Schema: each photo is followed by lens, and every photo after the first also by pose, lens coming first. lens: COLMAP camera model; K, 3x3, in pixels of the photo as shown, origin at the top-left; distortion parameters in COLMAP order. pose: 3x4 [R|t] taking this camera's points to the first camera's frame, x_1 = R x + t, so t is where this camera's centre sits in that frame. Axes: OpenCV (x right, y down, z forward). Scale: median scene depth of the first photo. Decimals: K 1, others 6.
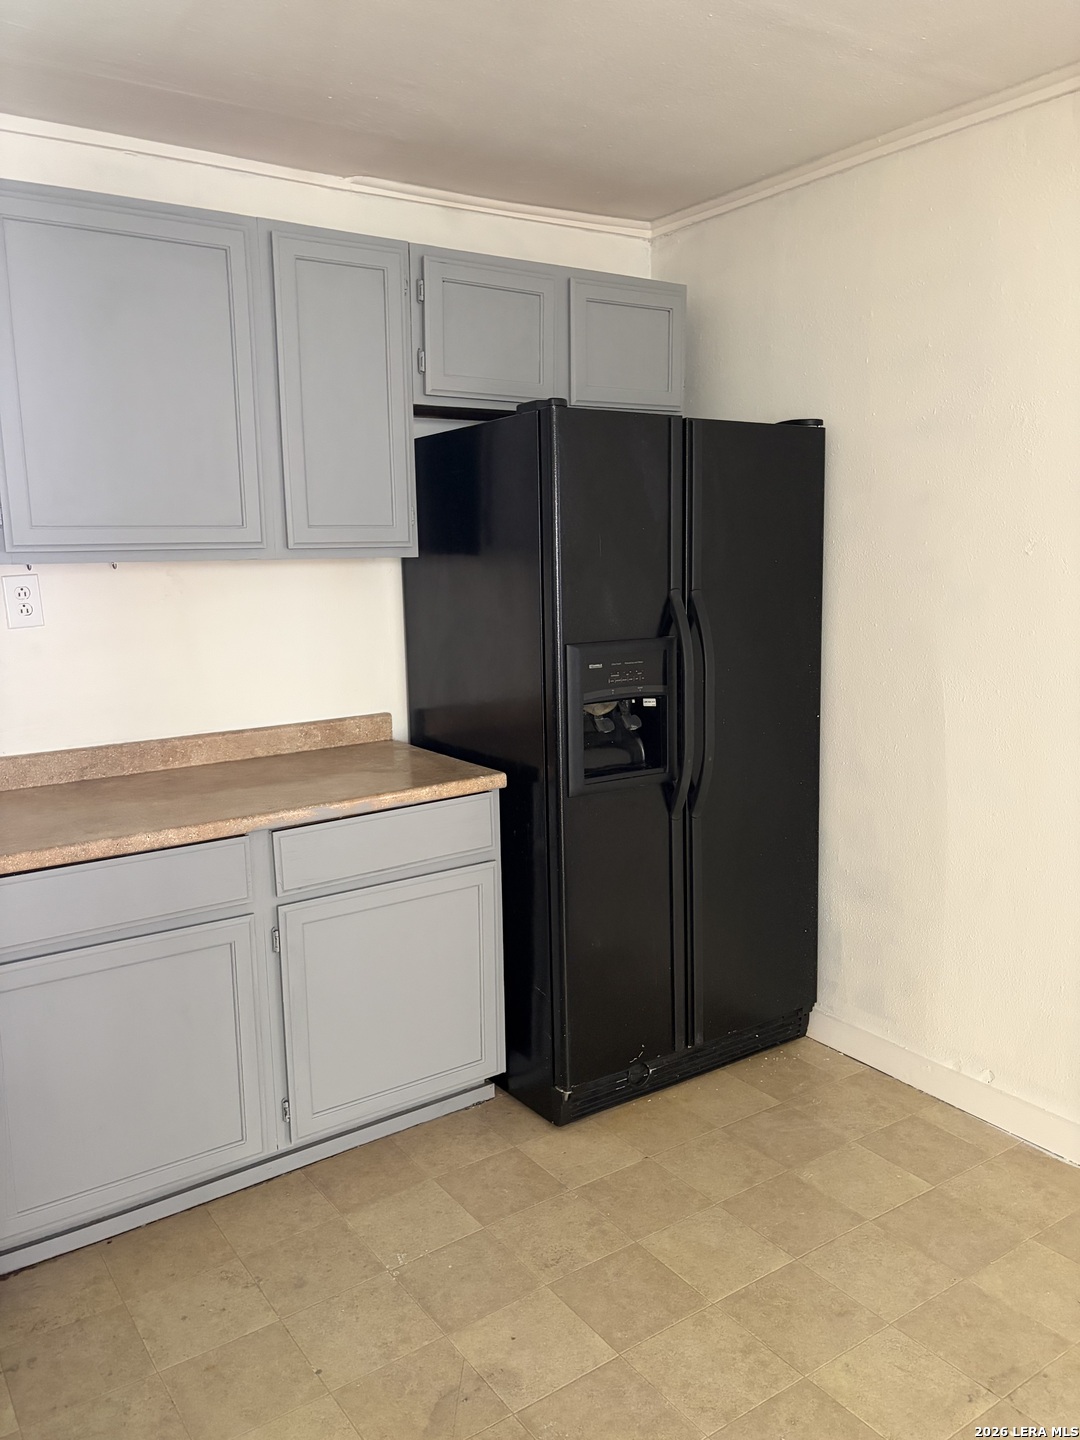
lens RADIAL K [[1096.3, 0, 526.6], [0, 1096.3, 712.7], [0, 0, 1]] dist [0.036517, -0.029654]
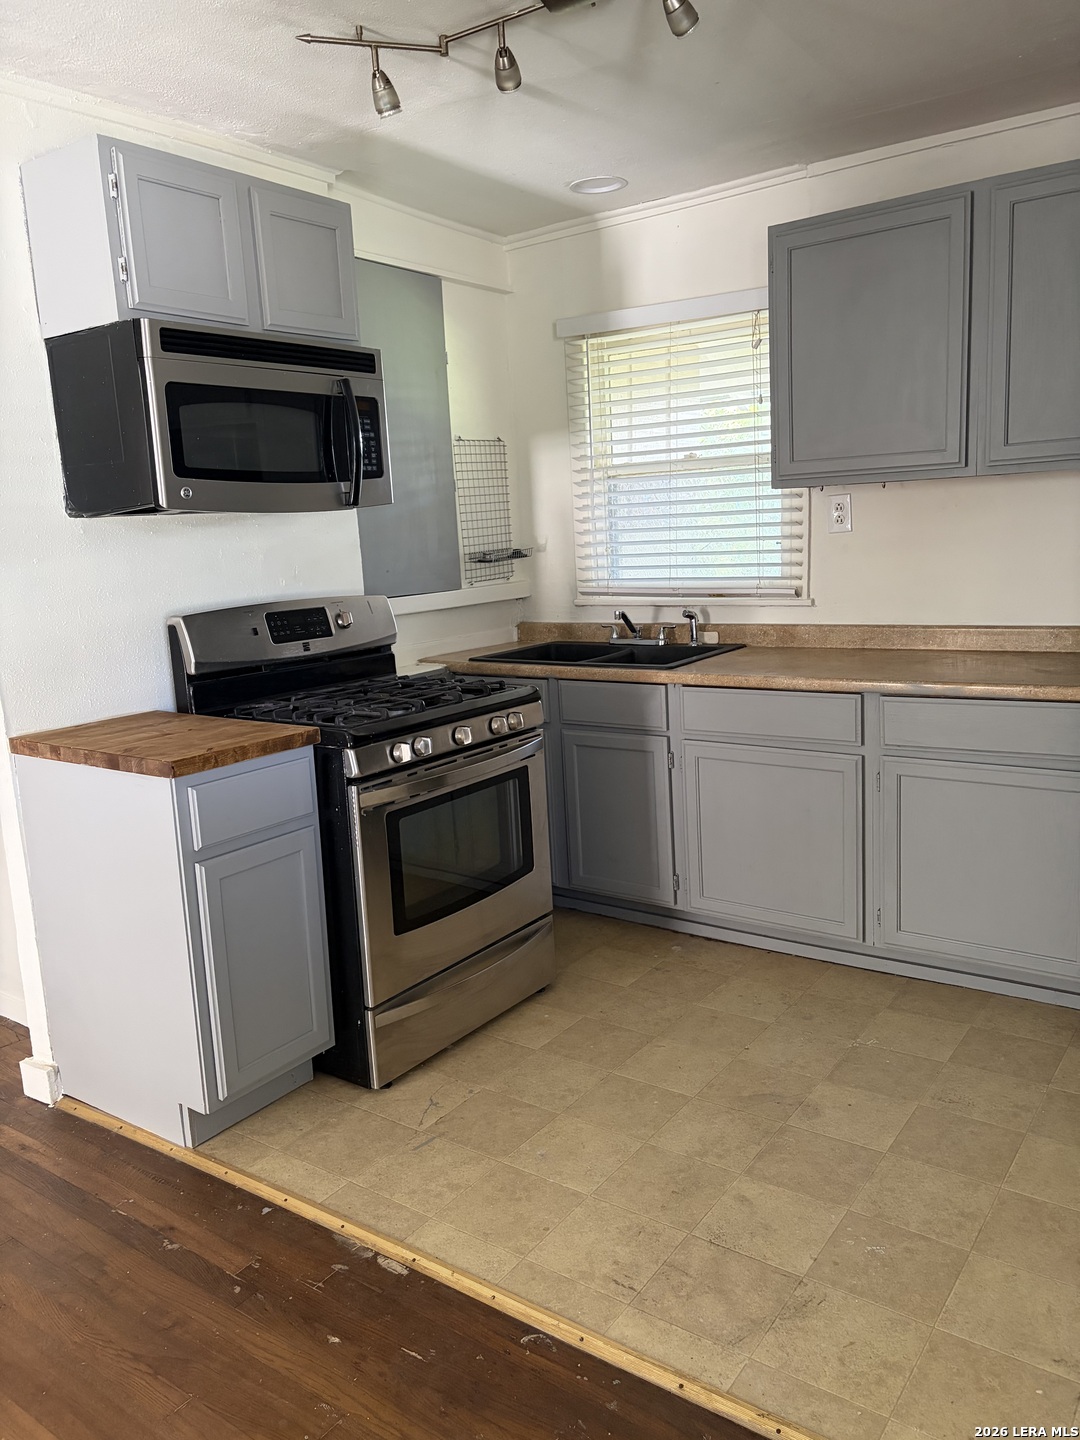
lens RADIAL K [[1100.7, 0, 531.7], [0, 1100.7, 707.7], [0, 0, 1]] dist [0.048660, 0.010554]
pose [[0.346781, 0.162525, -0.923758, 0.871253], [-0.093461, 0.985959, 0.138383, -0.019852], [0.933278, 0.038346, 0.357102, 0.174942]]
